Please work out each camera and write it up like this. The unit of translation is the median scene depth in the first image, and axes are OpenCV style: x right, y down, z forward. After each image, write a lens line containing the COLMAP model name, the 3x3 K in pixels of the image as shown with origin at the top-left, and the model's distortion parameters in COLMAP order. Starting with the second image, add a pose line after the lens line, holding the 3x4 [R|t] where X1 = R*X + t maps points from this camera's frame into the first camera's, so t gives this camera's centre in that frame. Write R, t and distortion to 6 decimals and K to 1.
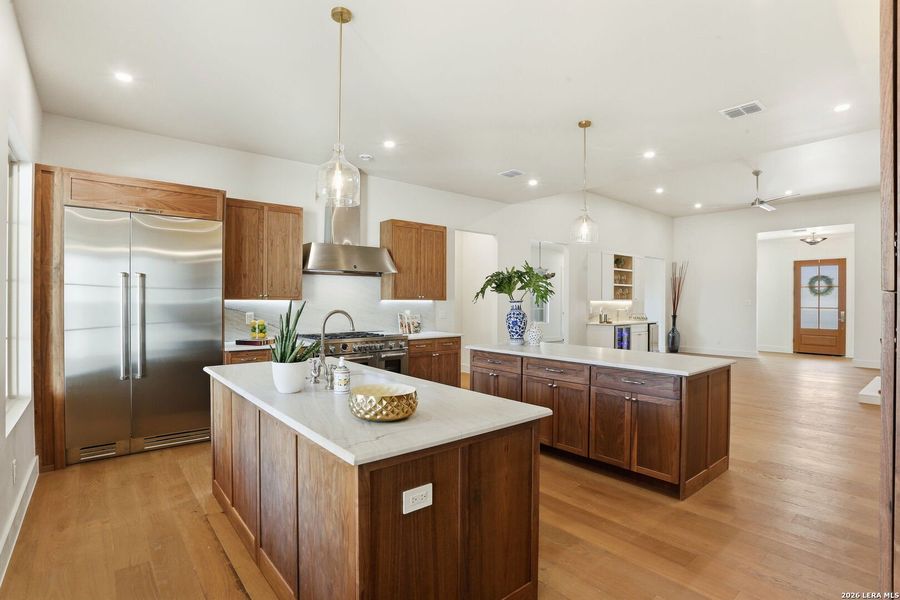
lens RADIAL K [[458.3, 0, 450.0], [0, 458.3, 300.0], [0, 0, 1]] dist [-0.065077, 0.029948]
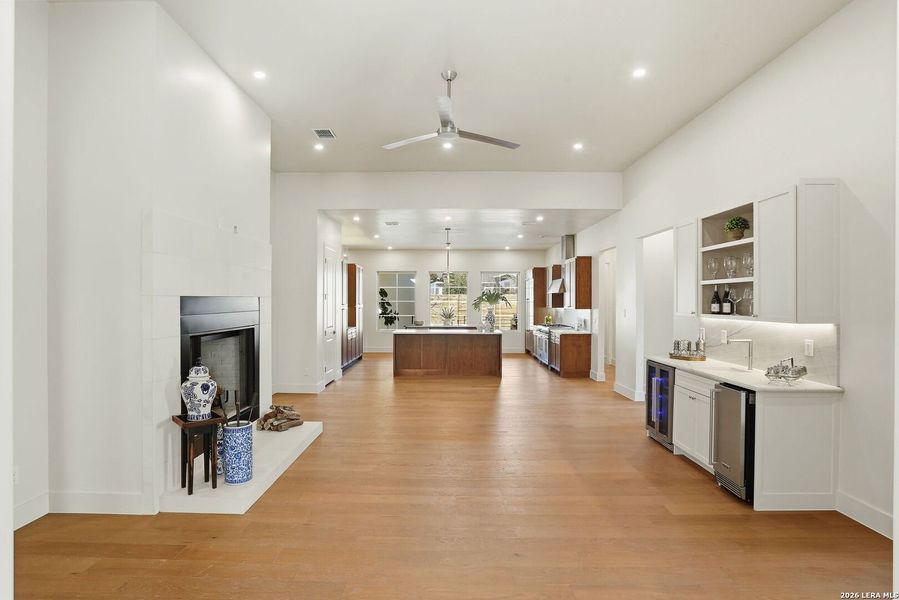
lens RADIAL K [[457.8, 0, 449.5], [0, 457.8, 300.0], [0, 0, 1]] dist [-0.065077, 0.029948]
pose [[-0.655314, -0.009314, -0.755299, 1.268317], [-0.005651, 0.999956, -0.007428, -0.015110], [0.755335, -0.000599, -0.655338, 1.581001]]
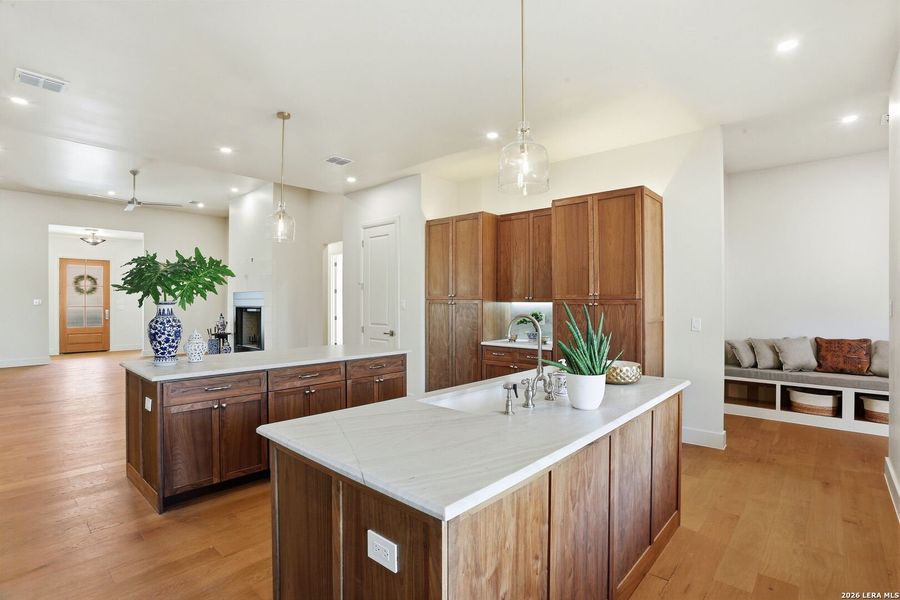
lens RADIAL K [[438.6, 0, 450.0], [0, 438.6, 300.0], [0, 0, 1]] dist [-0.060063, 0.029263]
pose [[-0.134057, -0.003418, 0.990968, -0.422320], [-0.000531, 0.999994, 0.003377, -0.002846], [-0.990973, -0.000073, -0.134058, 0.505482]]
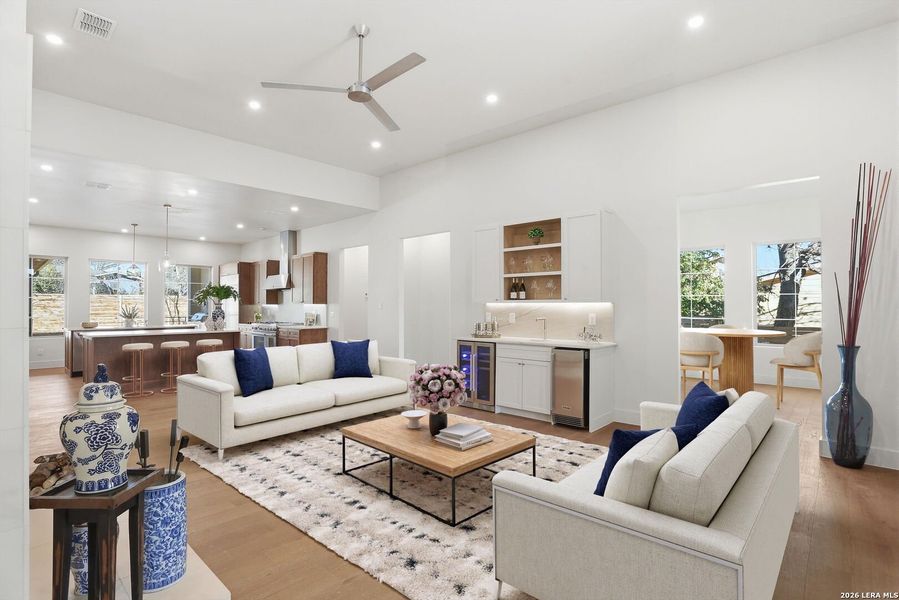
lens RADIAL K [[438.1, 0, 449.5], [0, 438.1, 300.0], [0, 0, 1]] dist [-0.060063, 0.029263]
pose [[0.114000, -0.018388, -0.993311, 1.333837], [0.002337, 0.999831, -0.018241, 0.013196], [0.993478, -0.000242, 0.114023, 1.226239]]
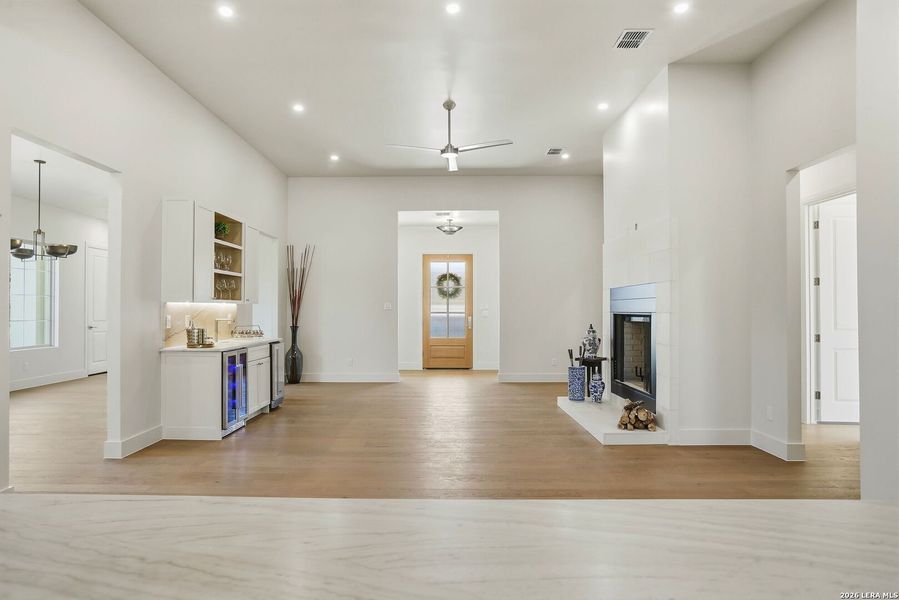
lens RADIAL K [[537.5, 0, 432.2], [0, 537.5, 300.5], [0, 0, 1]] dist [-0.017414, 0.000876]
pose [[0.667633, 0.006432, 0.744463, 0.106271], [0.003746, 0.999921, -0.011998, 0.011623], [-0.744481, 0.010799, 0.667556, 0.589846]]
